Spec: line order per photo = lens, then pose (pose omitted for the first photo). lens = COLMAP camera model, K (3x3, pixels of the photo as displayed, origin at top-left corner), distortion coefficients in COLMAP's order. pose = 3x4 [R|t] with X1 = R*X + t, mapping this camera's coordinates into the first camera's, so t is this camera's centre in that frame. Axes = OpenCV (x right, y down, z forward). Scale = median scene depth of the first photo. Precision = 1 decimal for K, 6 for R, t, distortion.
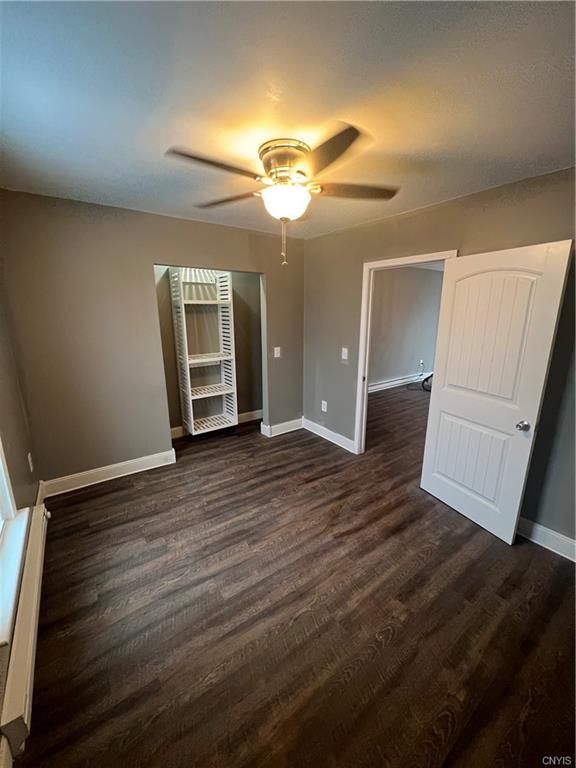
lens RADIAL K [[307.6, 0, 286.5], [0, 307.6, 384.2], [0, 0, 1]] dist [-0.001839, 0.000780]
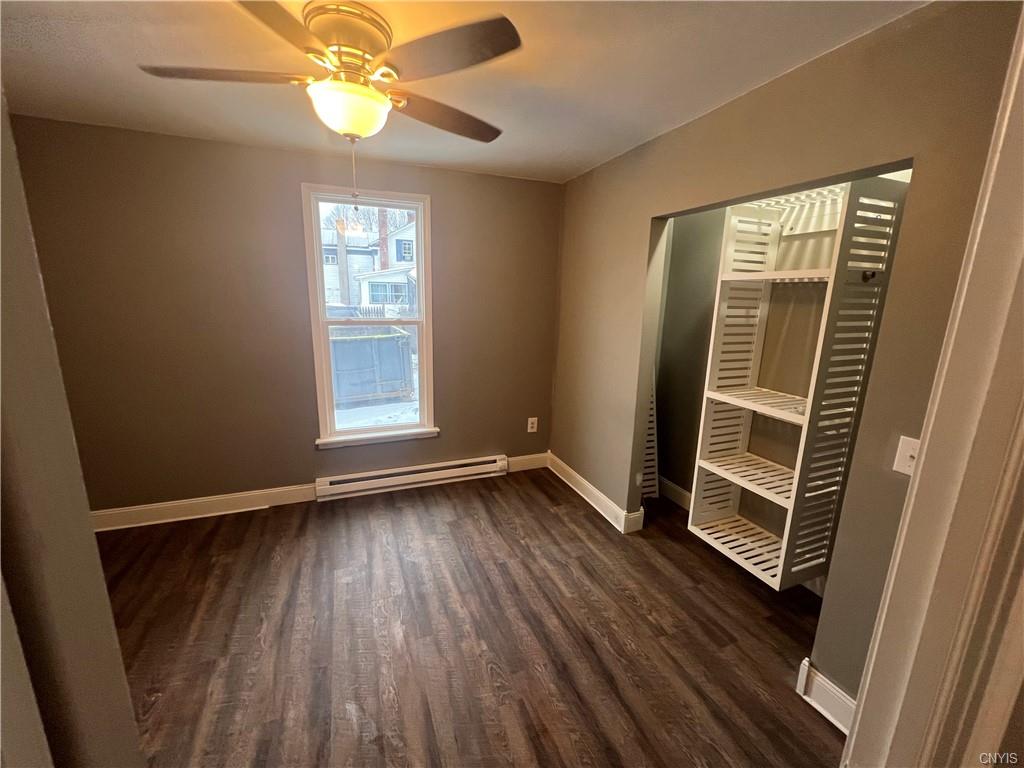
lens RADIAL K [[410.2, 0, 510.4], [0, 410.2, 379.4], [0, 0, 1]] dist [-0.001839, 0.000780]
pose [[-0.245439, 0.192453, -0.950116, 0.510715], [-0.252243, 0.933657, 0.254280, -0.231171], [0.936020, 0.302071, -0.180611, 1.000692]]
